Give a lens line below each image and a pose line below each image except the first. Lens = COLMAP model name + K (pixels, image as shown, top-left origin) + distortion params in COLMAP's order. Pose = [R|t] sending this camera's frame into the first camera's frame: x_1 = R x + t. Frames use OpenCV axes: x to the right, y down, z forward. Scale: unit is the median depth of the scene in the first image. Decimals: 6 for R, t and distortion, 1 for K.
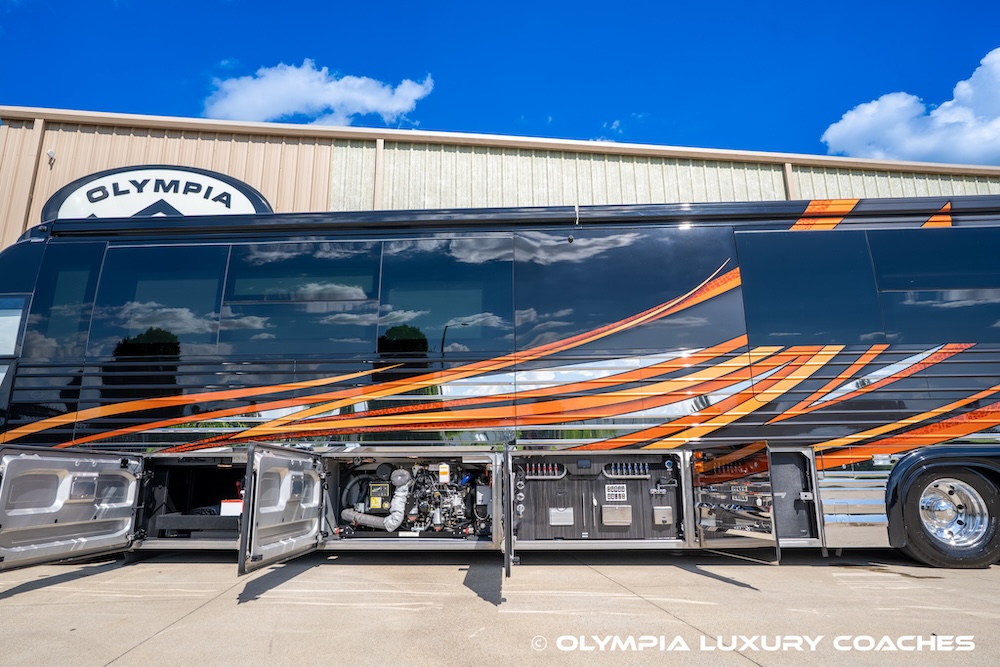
lens RADIAL K [[637.5, 0, 496.0], [0, 637.5, 328.4], [0, 0, 1]] dist [-0.004681, 0.001123]
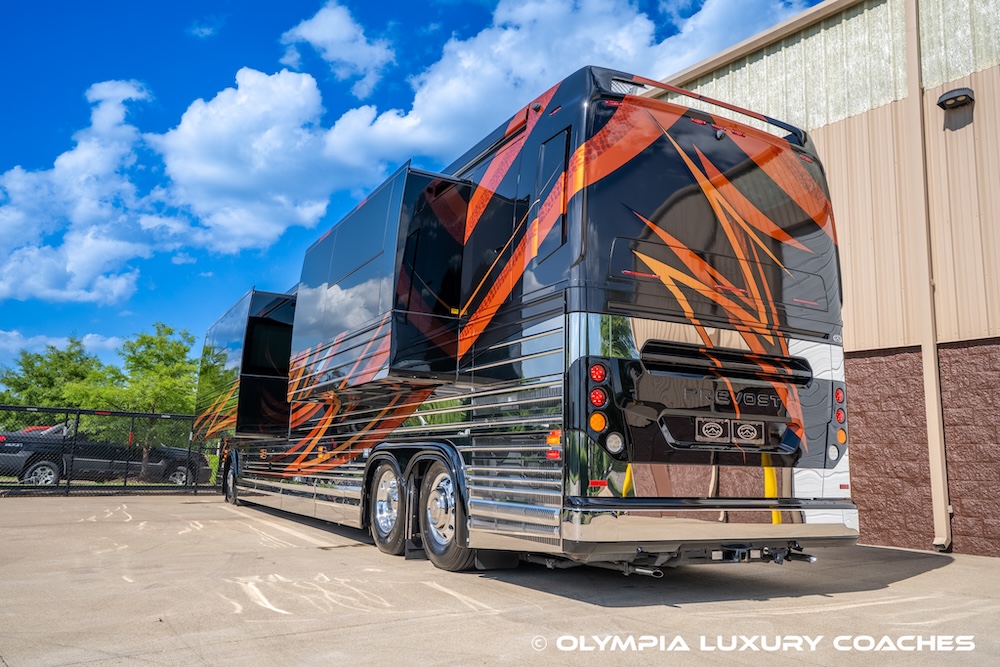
lens RADIAL K [[788.3, 0, 497.1], [0, 788.3, 327.9], [0, 0, 1]] dist [0.011303, 0.023002]
pose [[0.512213, -0.131238, -0.848772, 1.863435], [0.173624, 0.983674, -0.047319, 0.091423], [0.841126, -0.123130, 0.526637, 0.466947]]
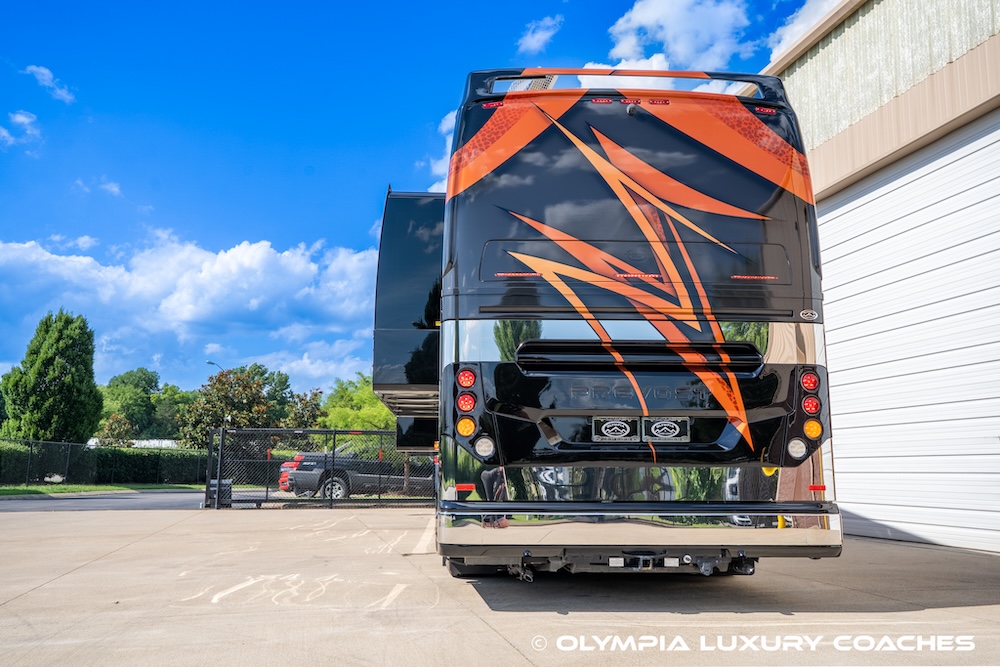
lens RADIAL K [[861.5, 0, 519.6], [0, 861.5, 325.7], [0, 0, 1]] dist [0.033387, 0.022396]
pose [[0.099354, -0.161776, -0.981813, 2.117748], [0.231212, 0.963442, -0.135352, 0.197523], [0.967817, -0.213560, 0.133127, 0.920532]]
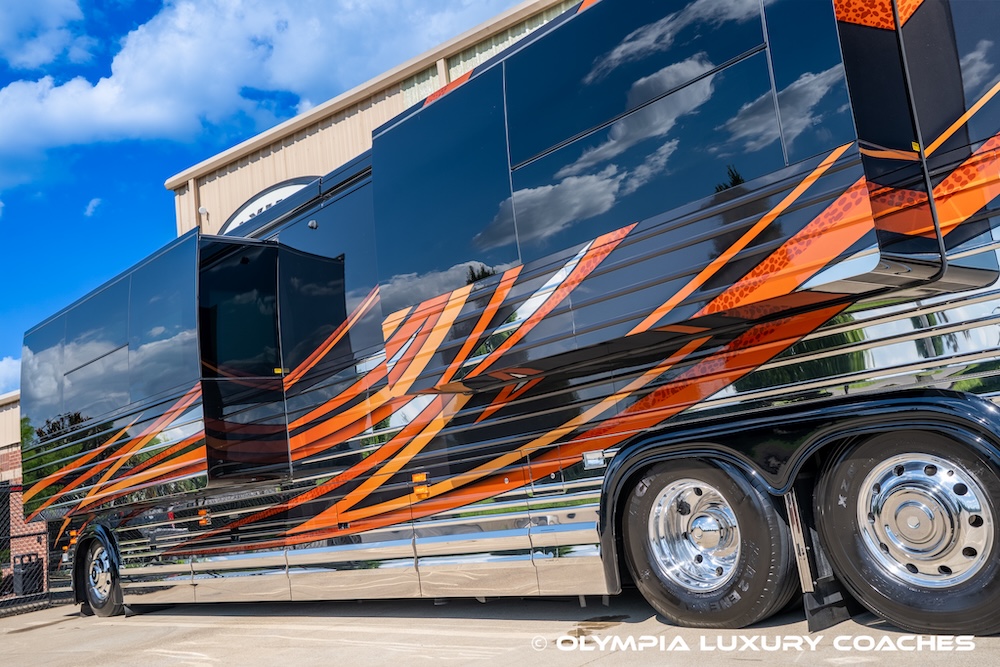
lens RADIAL K [[951.6, 0, 510.2], [0, 951.6, 326.7], [0, 0, 1]] dist [0.061557, 0.000000]
pose [[0.709935, -0.201090, -0.674949, 1.165931], [0.285362, 0.958308, 0.014641, 0.039865], [0.643864, -0.202999, 0.737719, 0.259975]]
